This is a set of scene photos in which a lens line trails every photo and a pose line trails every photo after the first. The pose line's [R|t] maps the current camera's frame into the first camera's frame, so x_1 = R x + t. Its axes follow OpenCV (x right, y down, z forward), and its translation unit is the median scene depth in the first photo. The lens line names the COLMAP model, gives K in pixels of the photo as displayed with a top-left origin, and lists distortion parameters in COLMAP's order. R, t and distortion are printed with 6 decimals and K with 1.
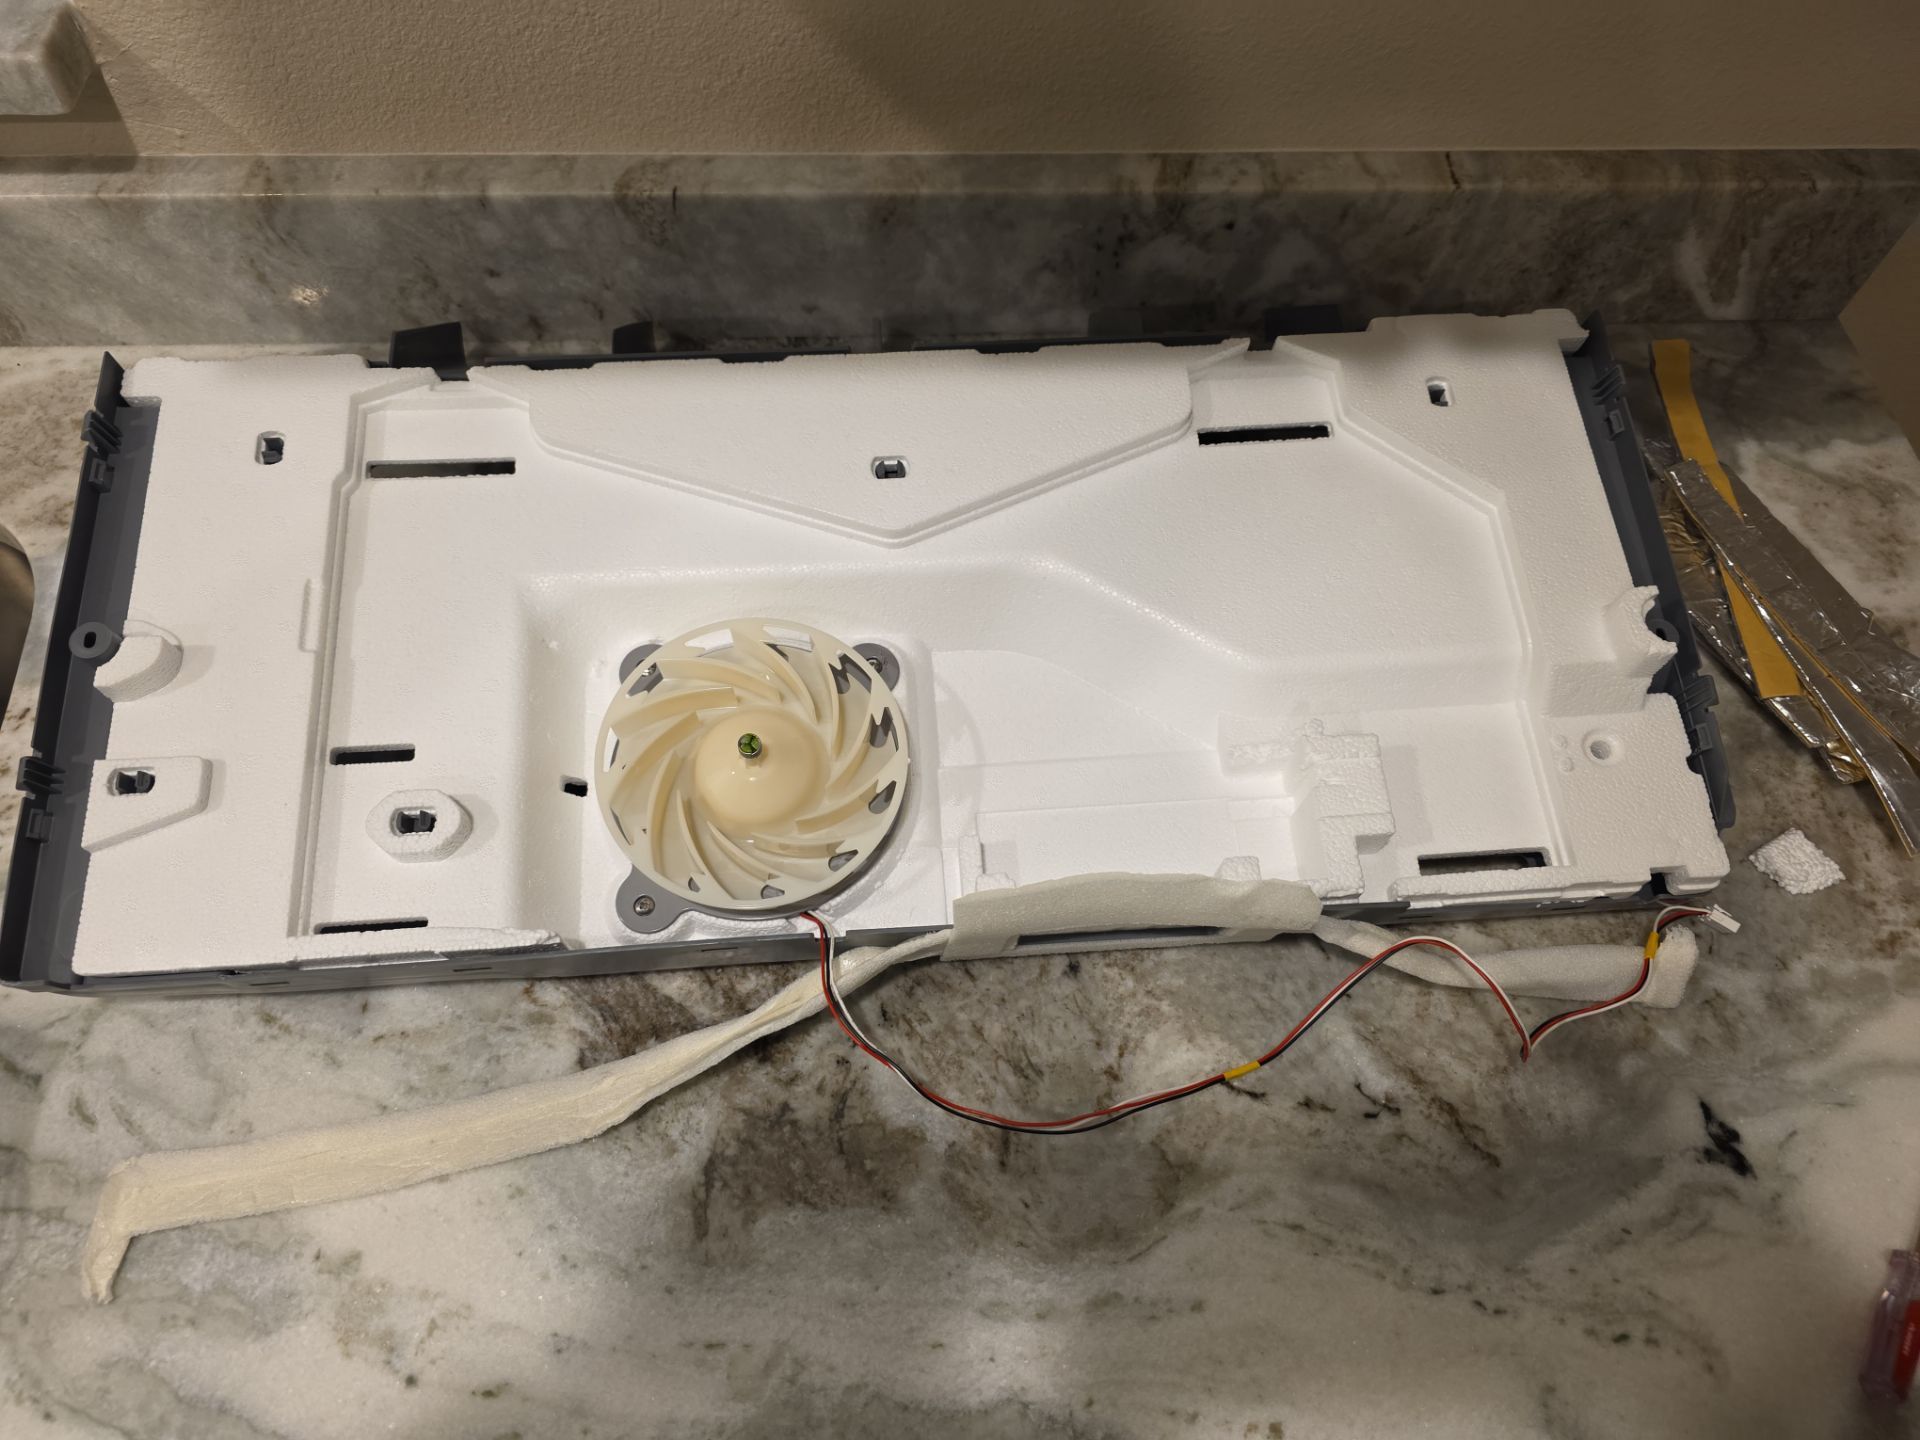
lens RADIAL K [[1314.1, 0, 958.1], [0, 1314.1, 752.3], [0, 0, 1]] dist [0.034896, -0.038101]
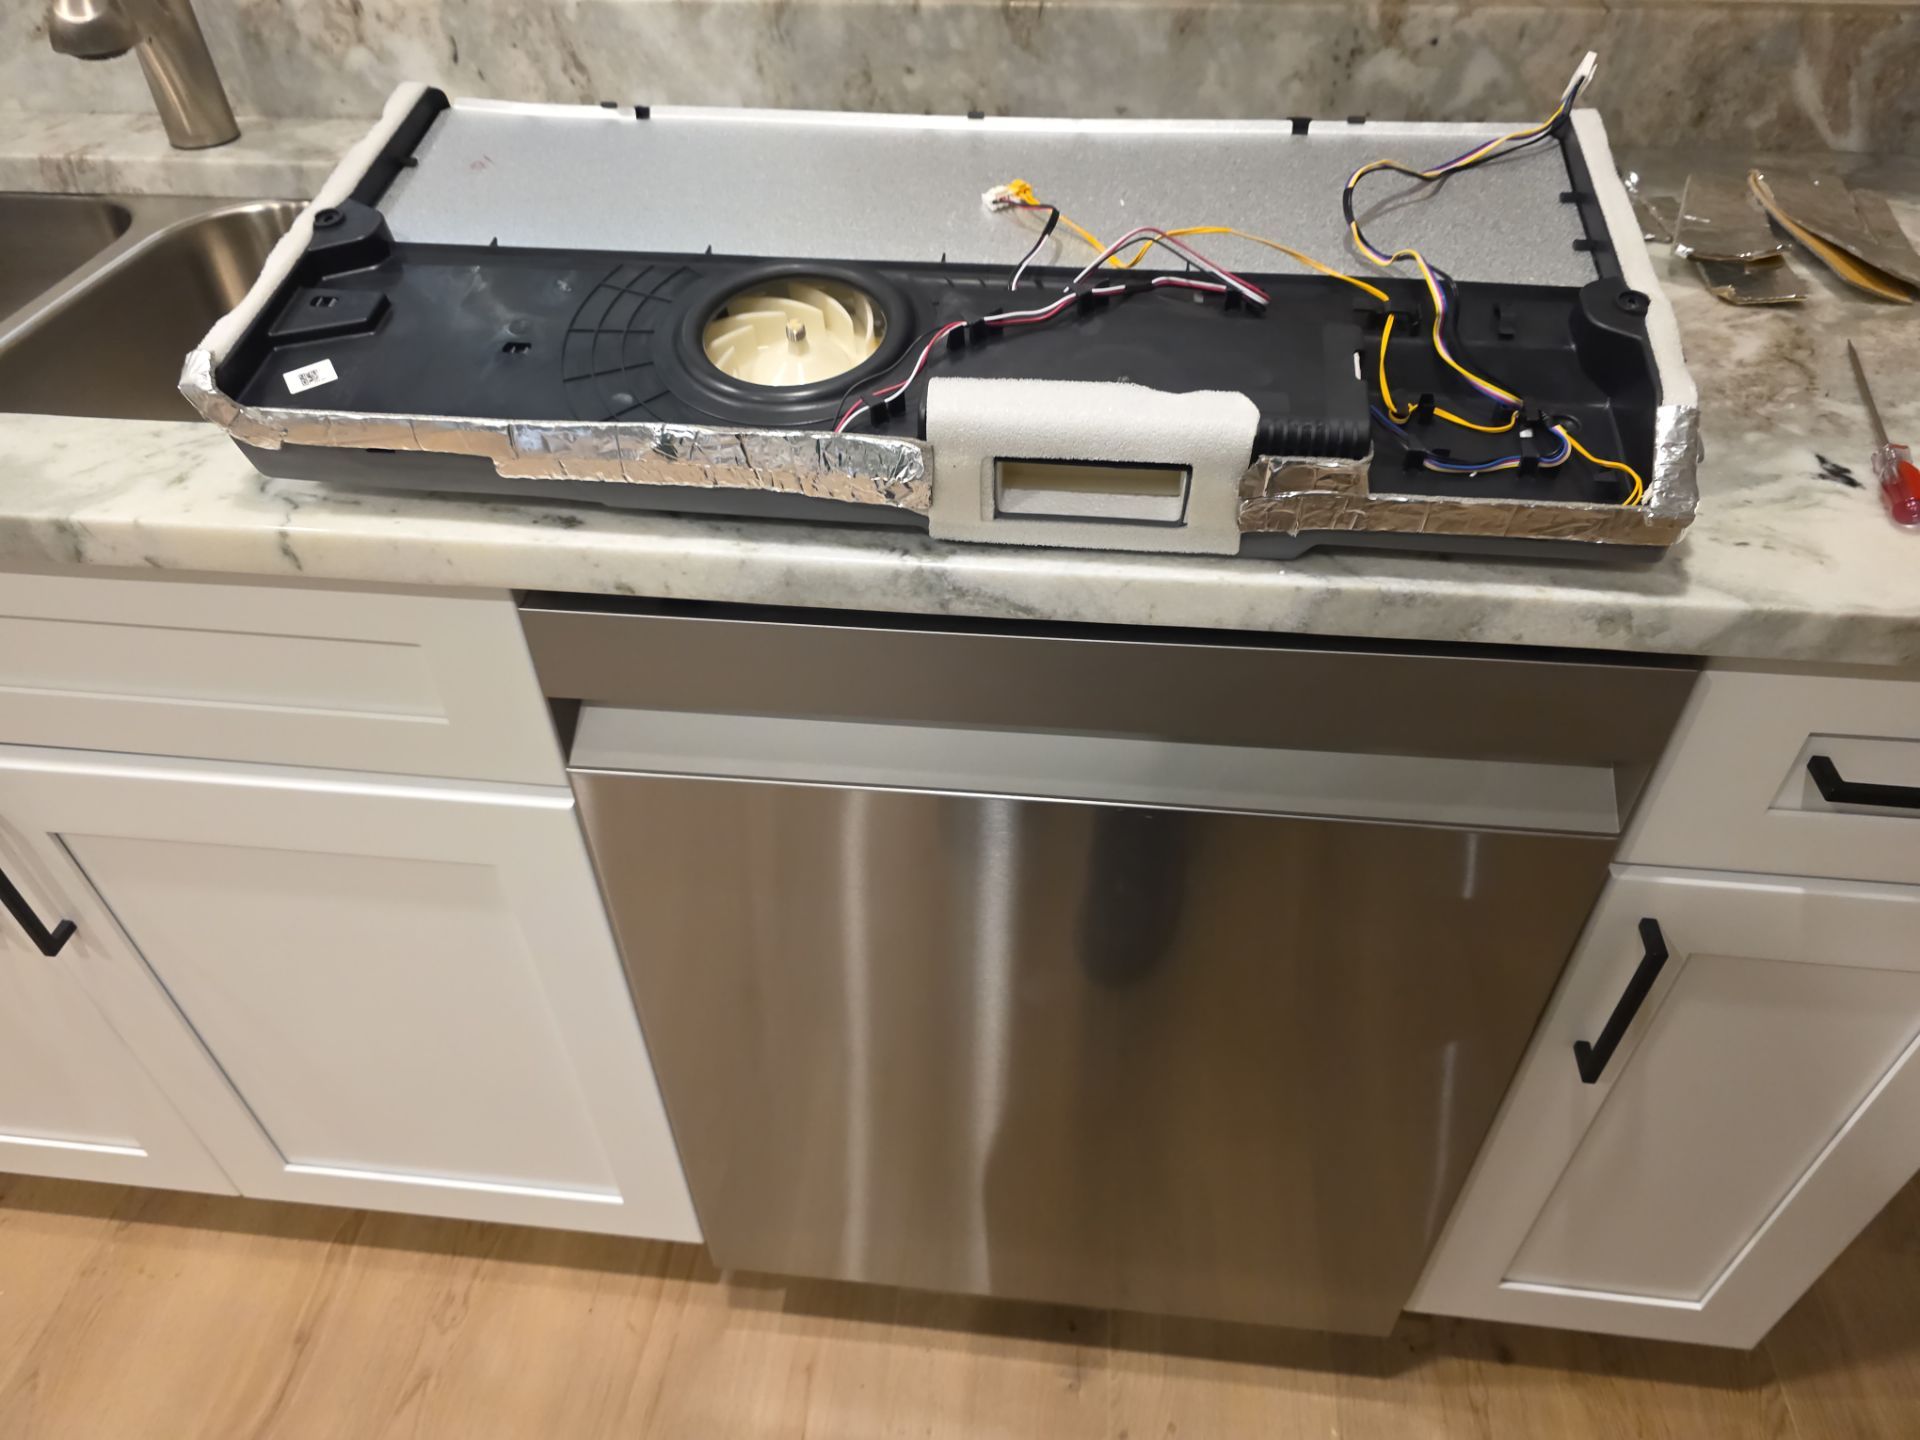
lens RADIAL K [[1314.1, 0, 954.3], [0, 1314.1, 723.9], [0, 0, 1]] dist [0.034896, -0.038101]
pose [[0.982276, 0.074397, -0.172044, 0.005557], [-0.123418, 0.947519, -0.294915, 0.949820], [0.141075, 0.310922, 0.939907, -0.187313]]
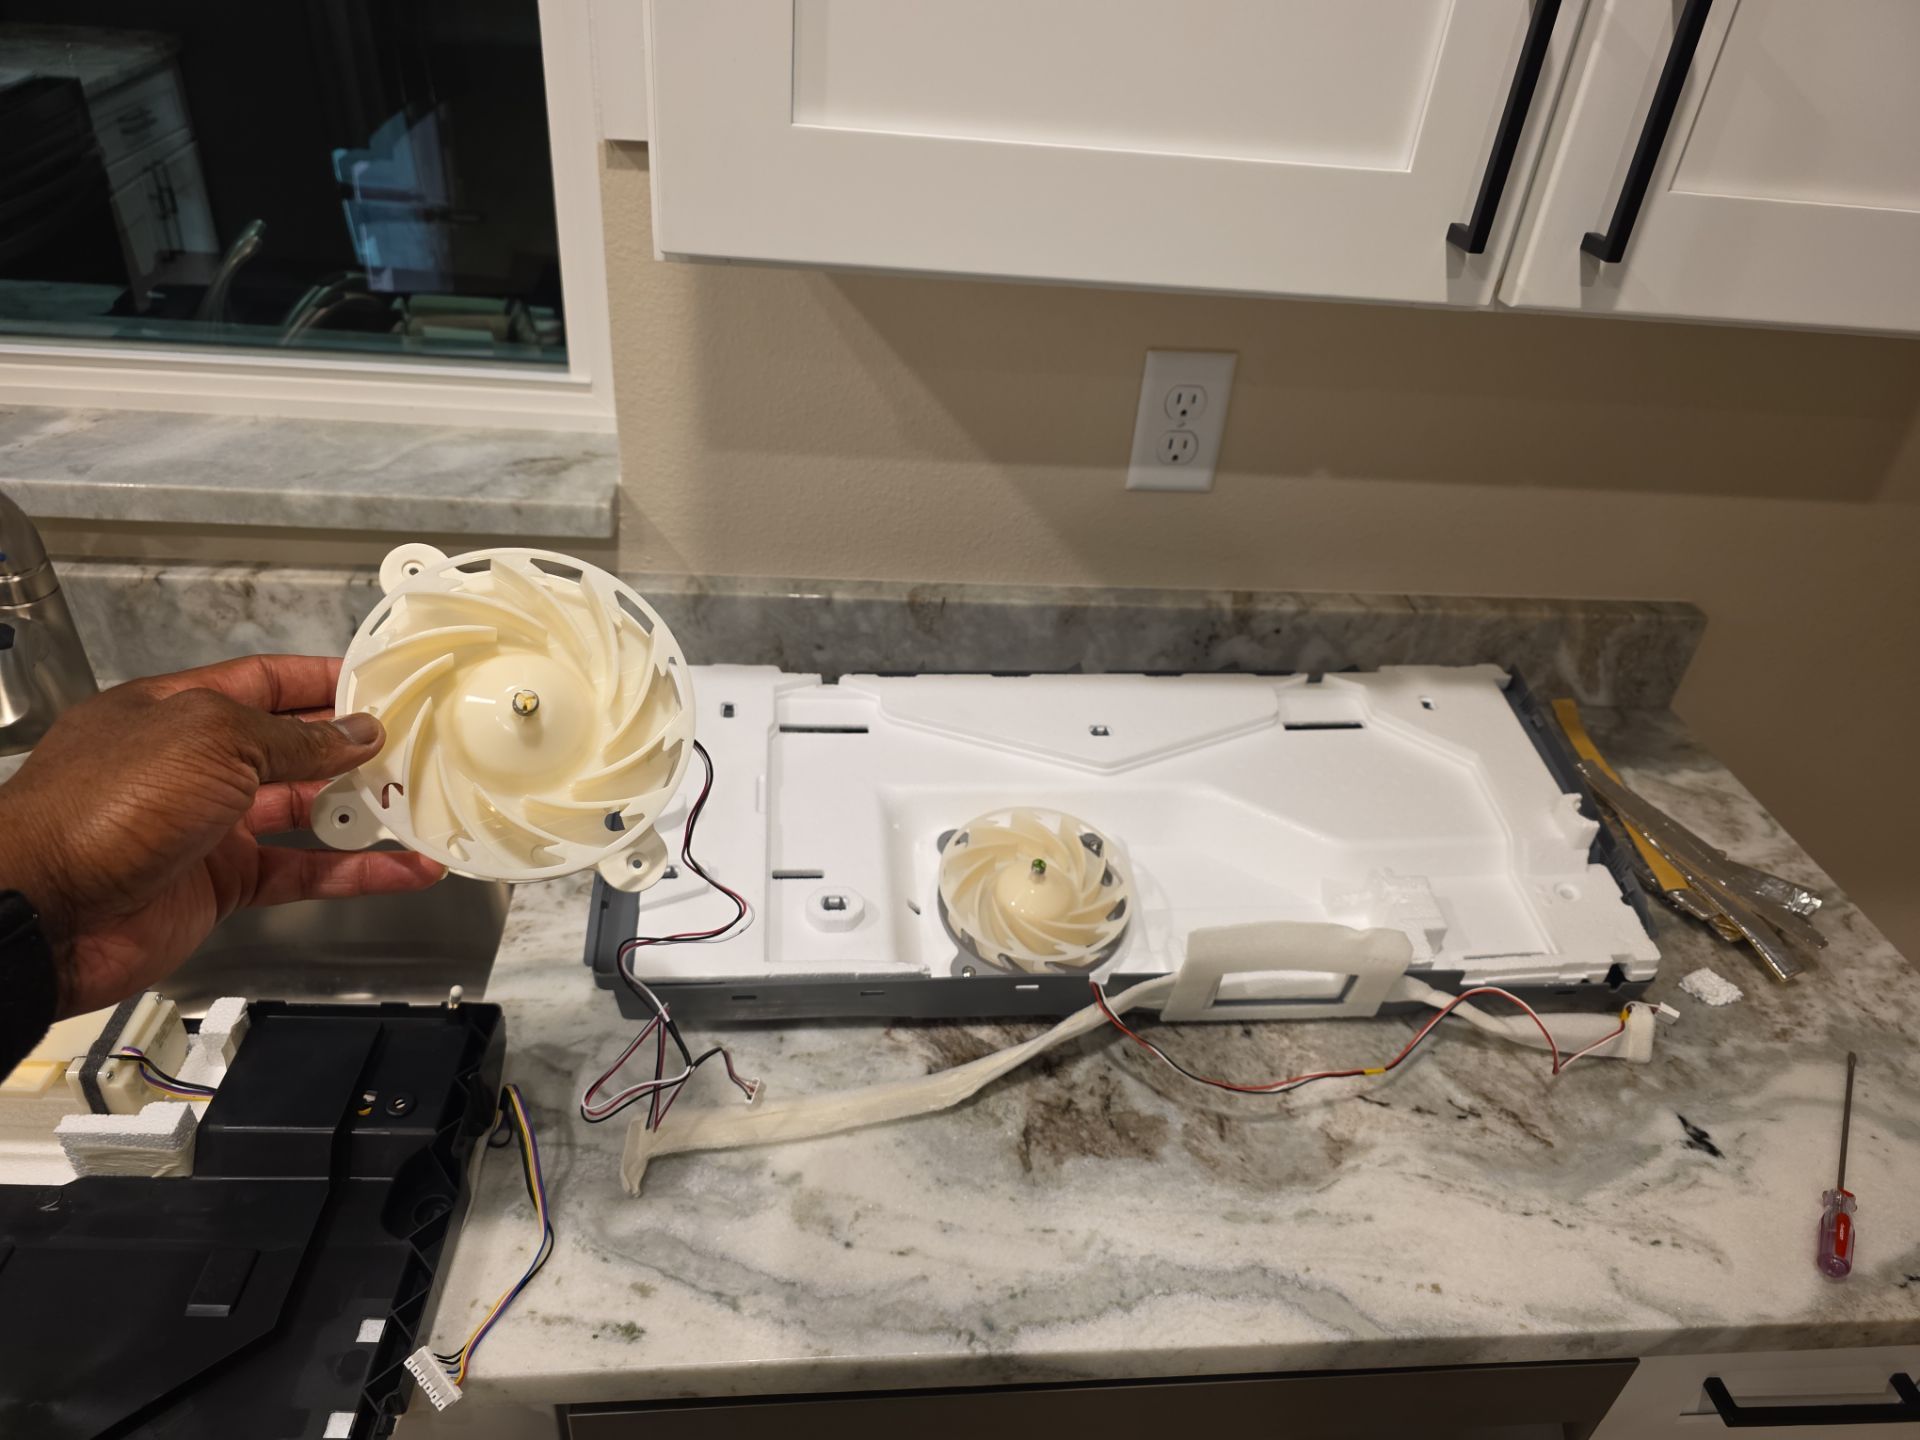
lens RADIAL K [[1314.1, 0, 962.4], [0, 1314.1, 734.3], [0, 0, 1]] dist [0.034896, -0.038101]
pose [[0.999094, 0.017149, 0.038958, -0.302710], [0.000824, 0.907291, -0.420502, 0.493911], [-0.042557, 0.420153, 0.906455, -0.485230]]
